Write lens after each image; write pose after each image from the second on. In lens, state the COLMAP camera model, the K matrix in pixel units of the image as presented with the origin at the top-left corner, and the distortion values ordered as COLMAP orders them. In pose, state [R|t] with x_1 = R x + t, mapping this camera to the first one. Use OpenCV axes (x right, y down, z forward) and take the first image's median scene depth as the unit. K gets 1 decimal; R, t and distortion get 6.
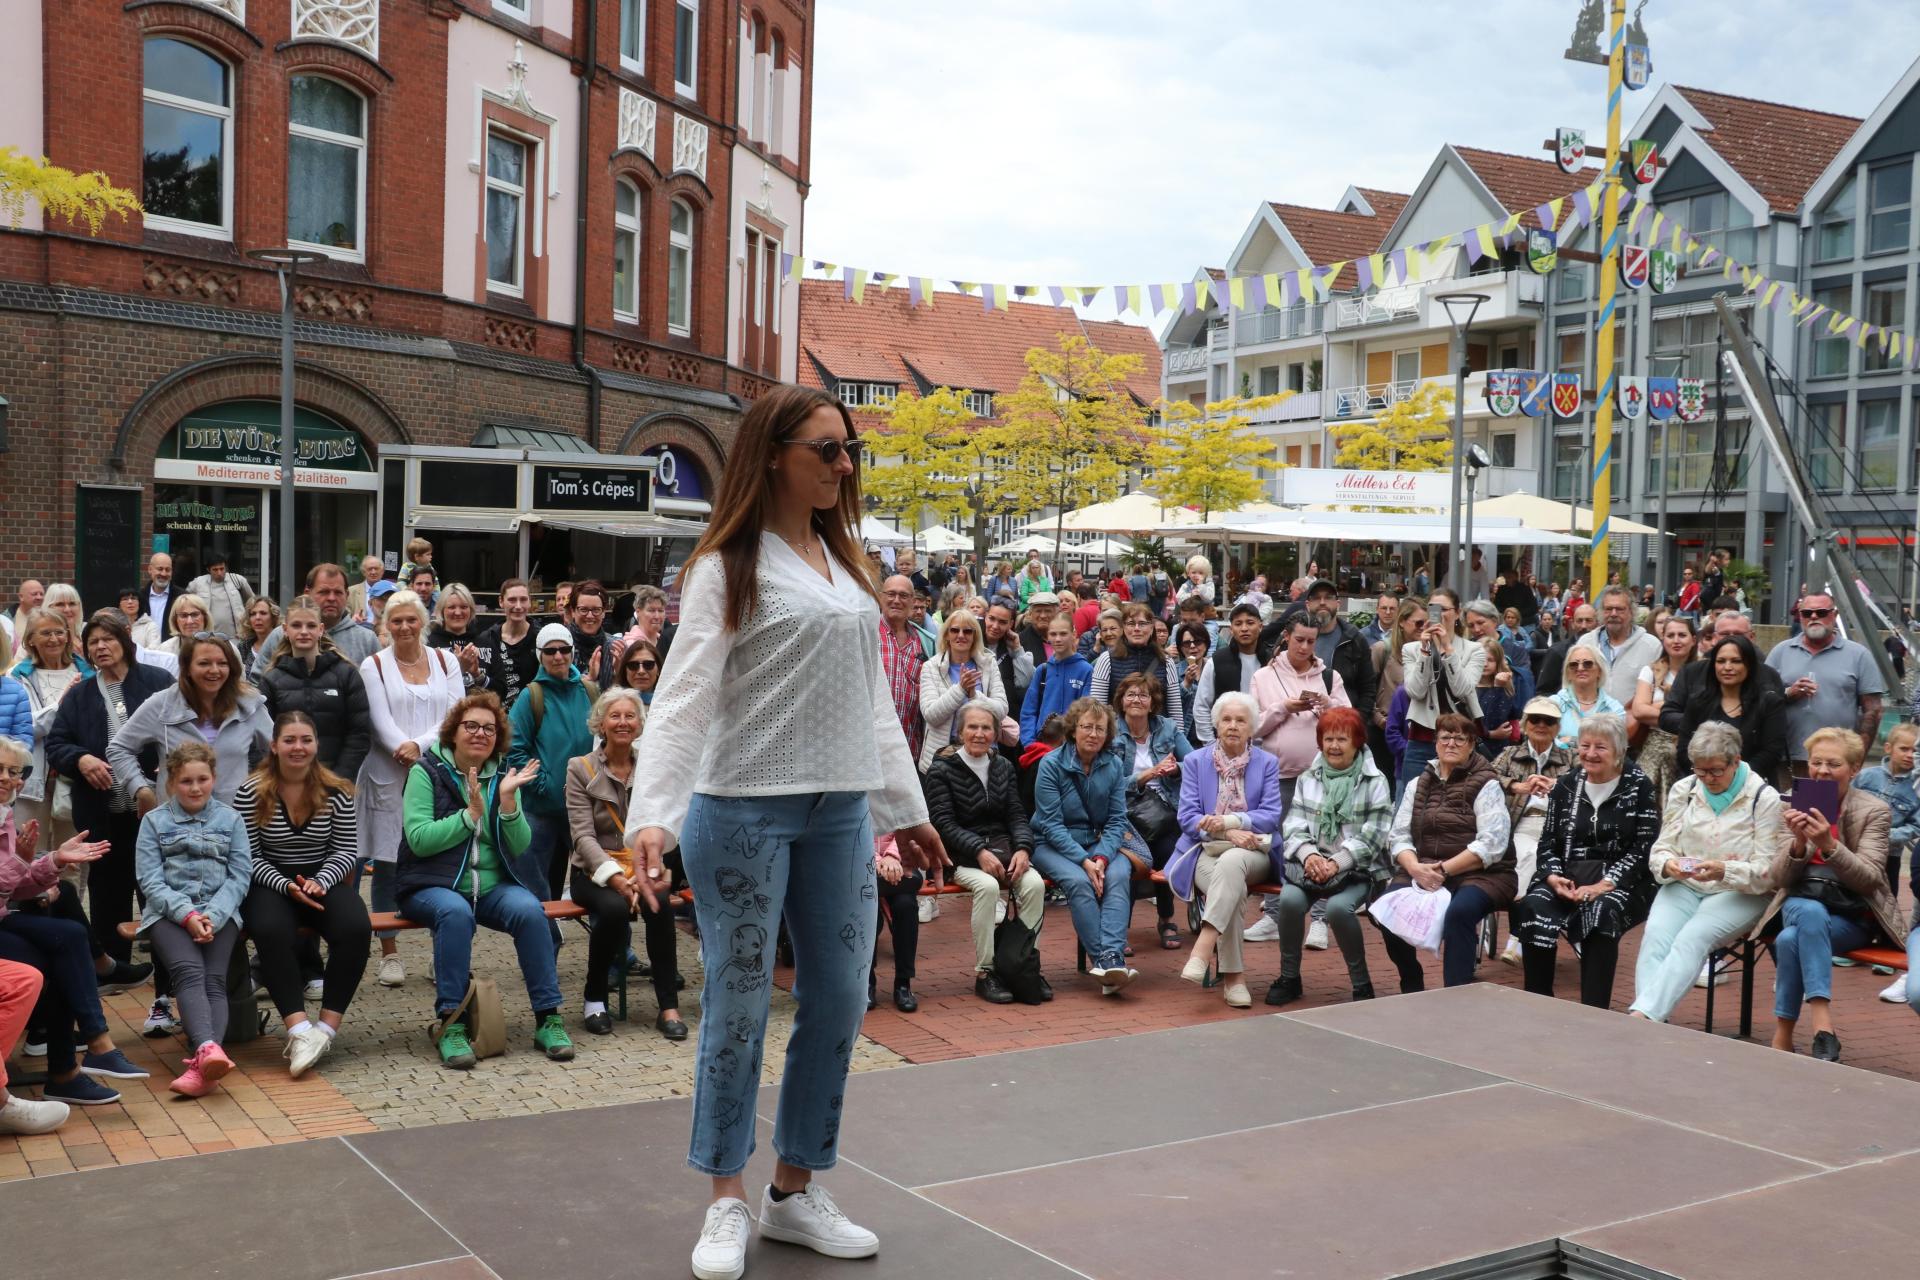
lens RADIAL K [[1974.8, 0, 957.3], [0, 1974.8, 651.4], [0, 0, 1]] dist [-0.121449, 0.289590]
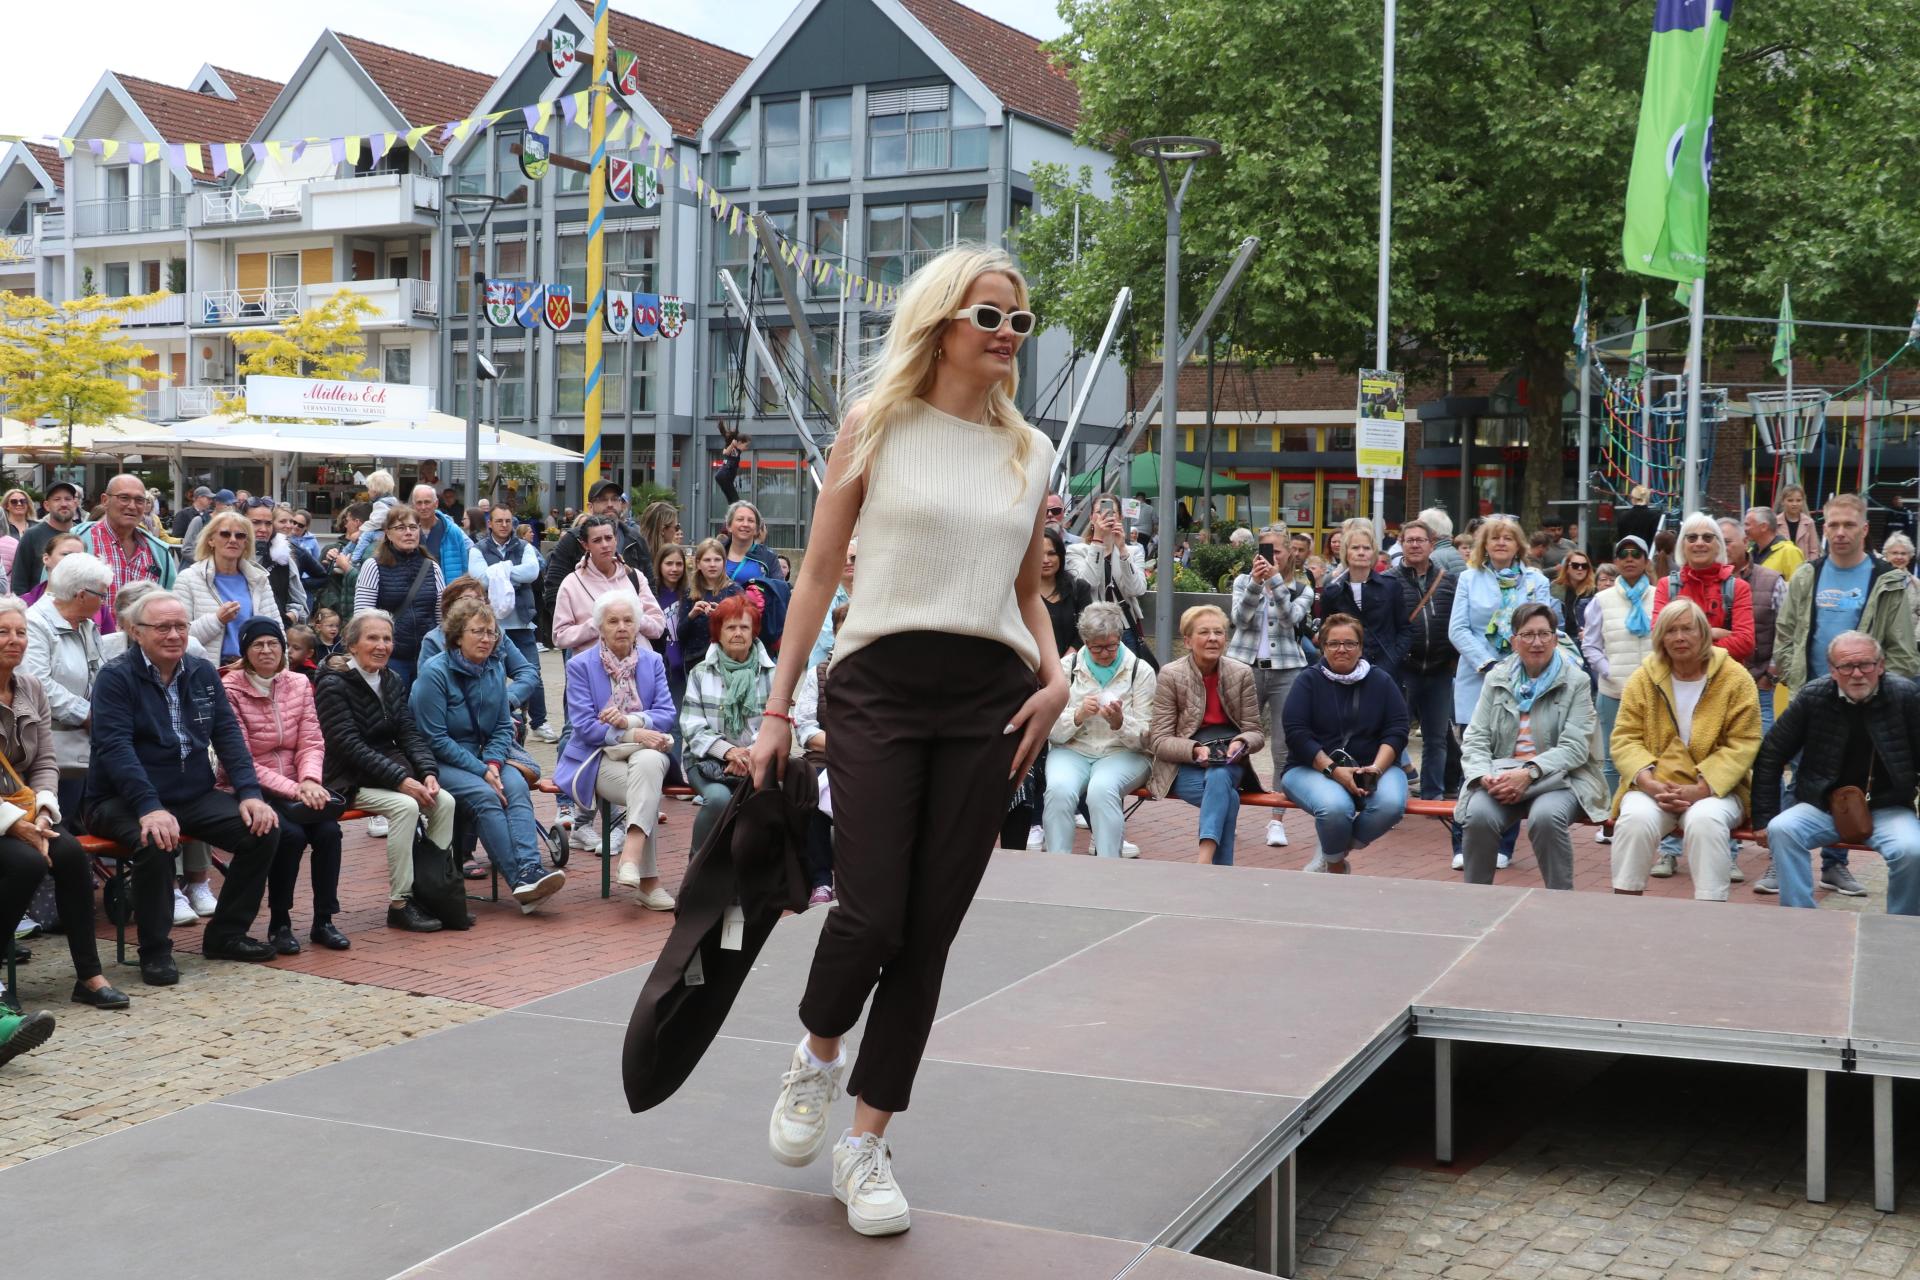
lens RADIAL K [[2126.0, 0, 940.5], [0, 2126.0, 634.3], [0, 0, 1]] dist [-0.092370, 0.276369]
pose [[0.843547, -0.032037, 0.536098, -0.097342], [0.020273, 0.999407, 0.027825, 0.005526], [-0.536672, -0.012604, 0.843697, 0.012437]]
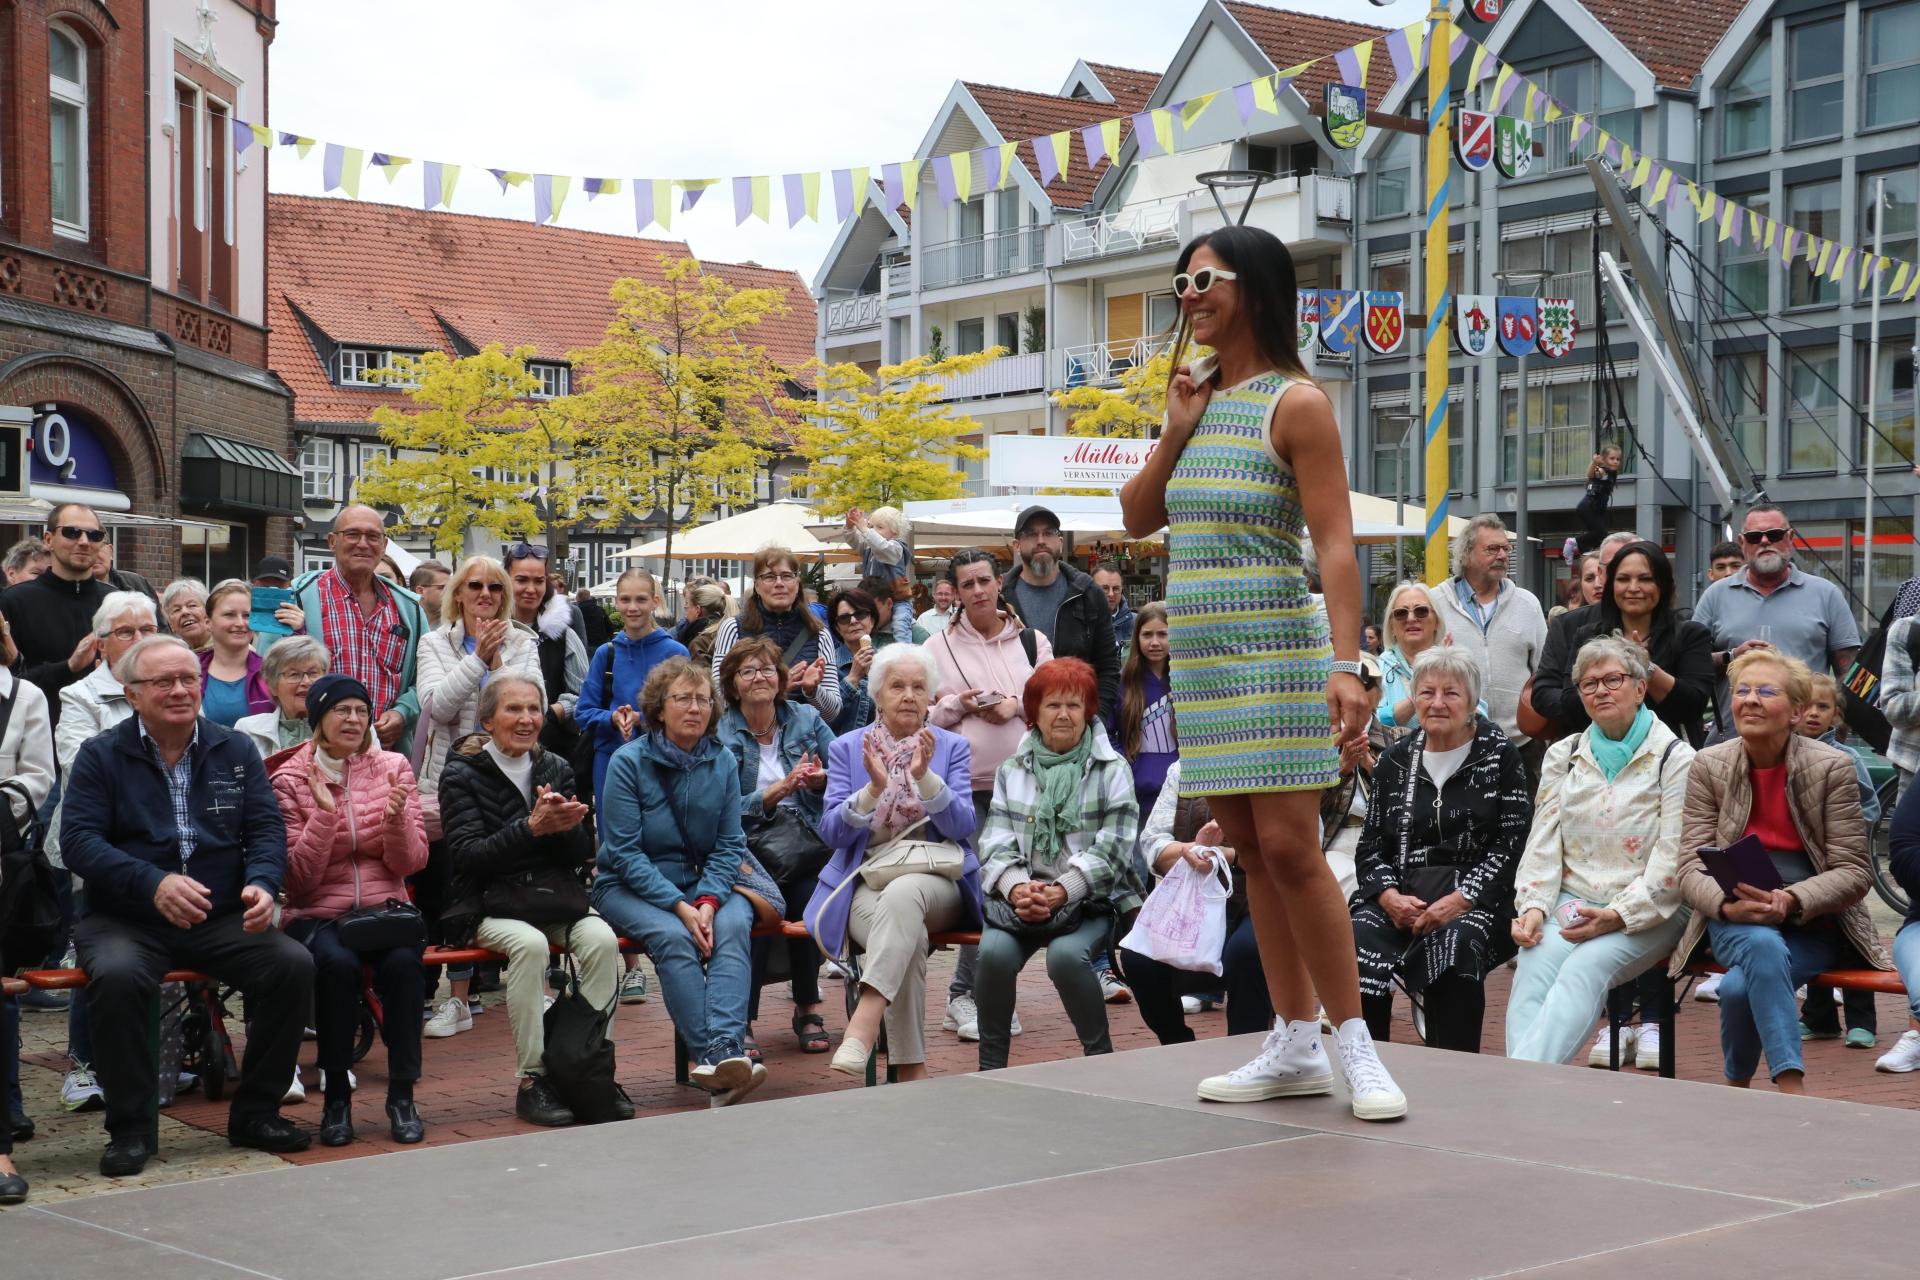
lens RADIAL K [[2842.1, 0, 981.7], [0, 2842.1, 642.2], [0, 0, 1]] dist [0.026599, 0.533413]
pose [[0.987450, -0.020054, 0.156653, 0.005773], [0.026280, 0.998941, -0.037773, 0.019279], [-0.155730, 0.041416, 0.986931, 0.016693]]
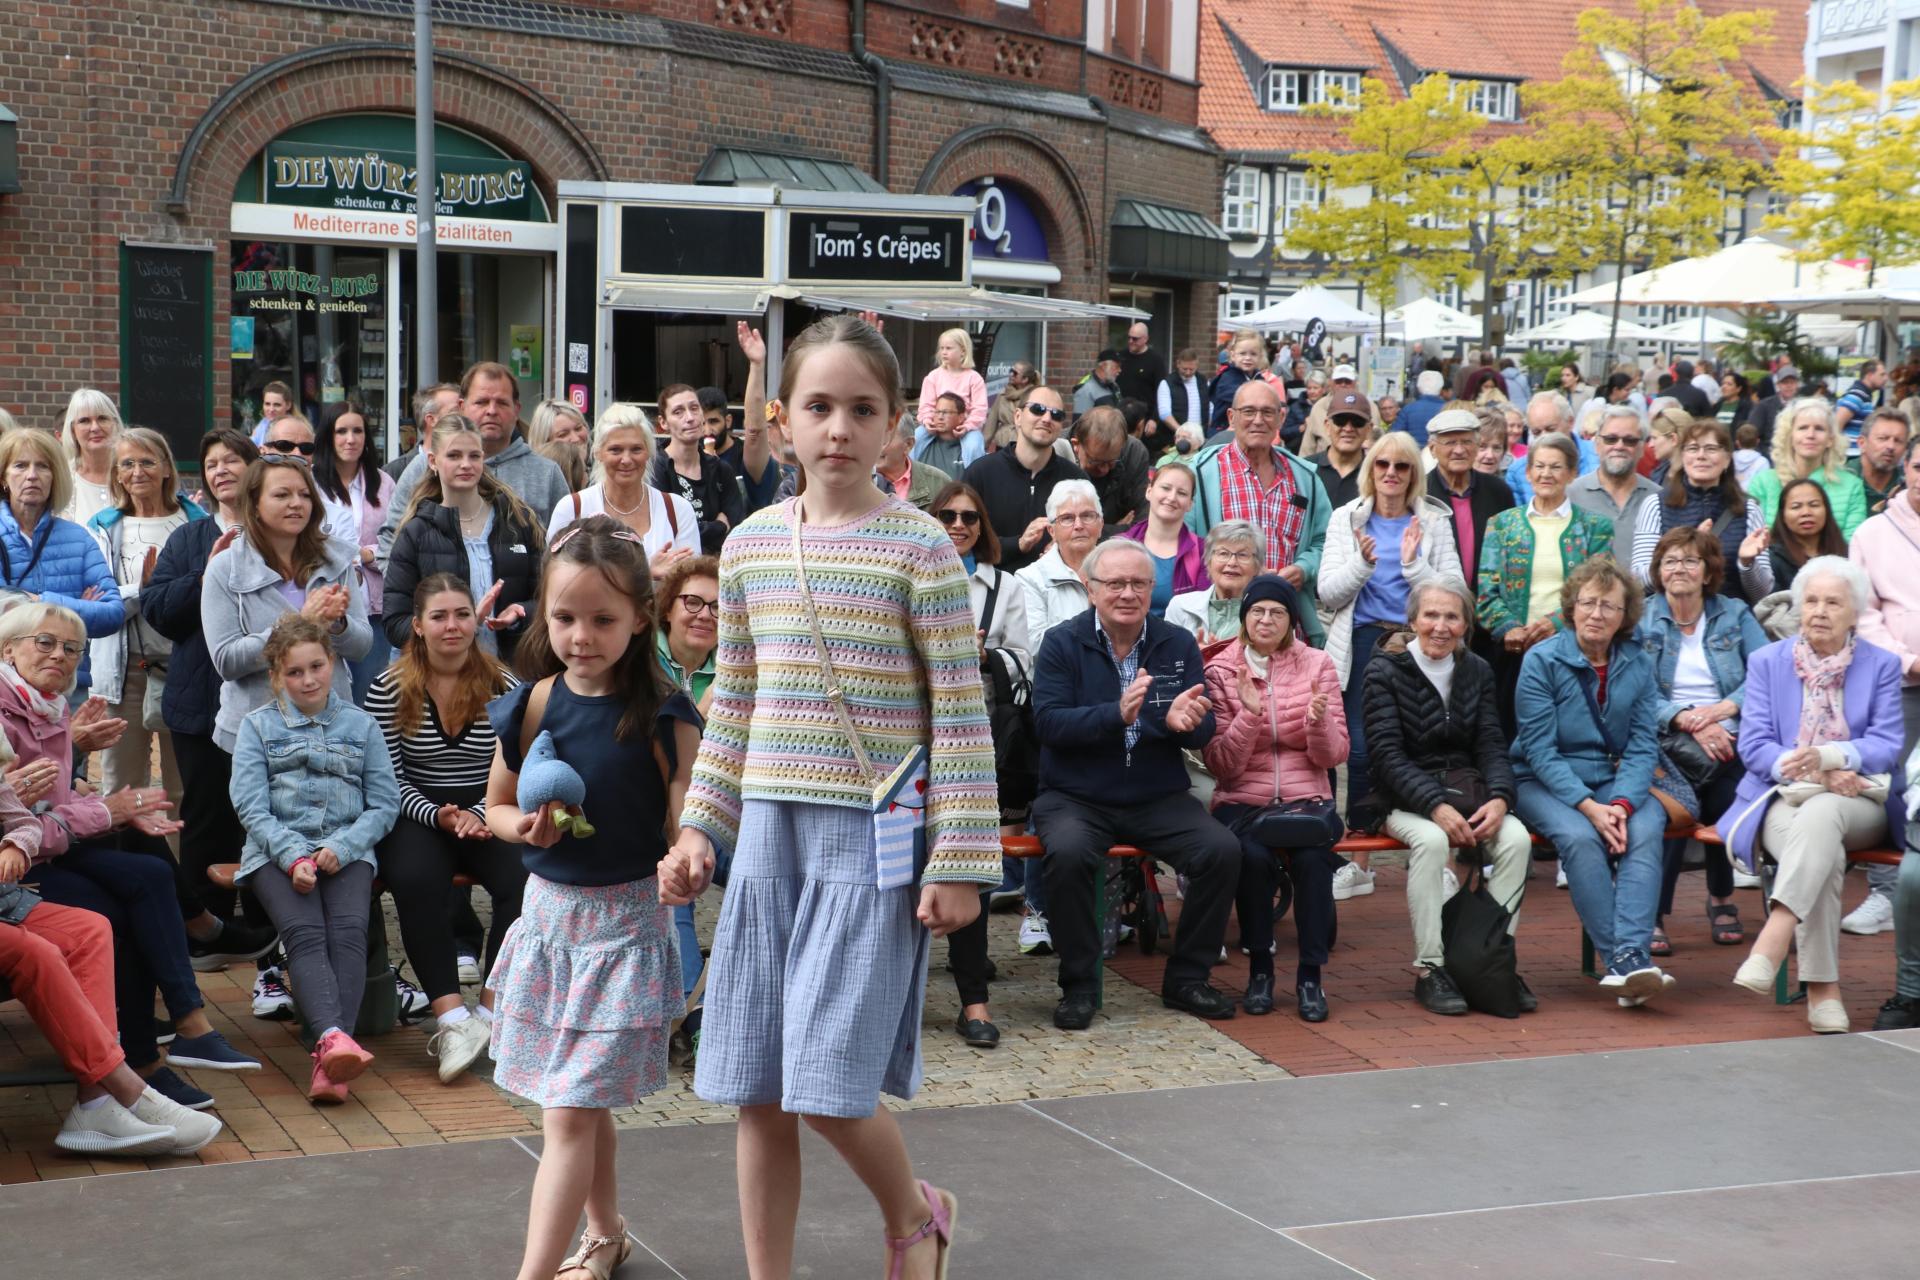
lens RADIAL K [[3108.5, 0, 960.5], [0, 3108.5, 657.6], [0, 0, 1]] dist [0.056487, 0.847223]
pose [[0.987360, 0.012256, -0.158020, 0.006788], [-0.004180, 0.998672, 0.051341, 0.000718], [0.158439, -0.050031, 0.986100, -0.025189]]
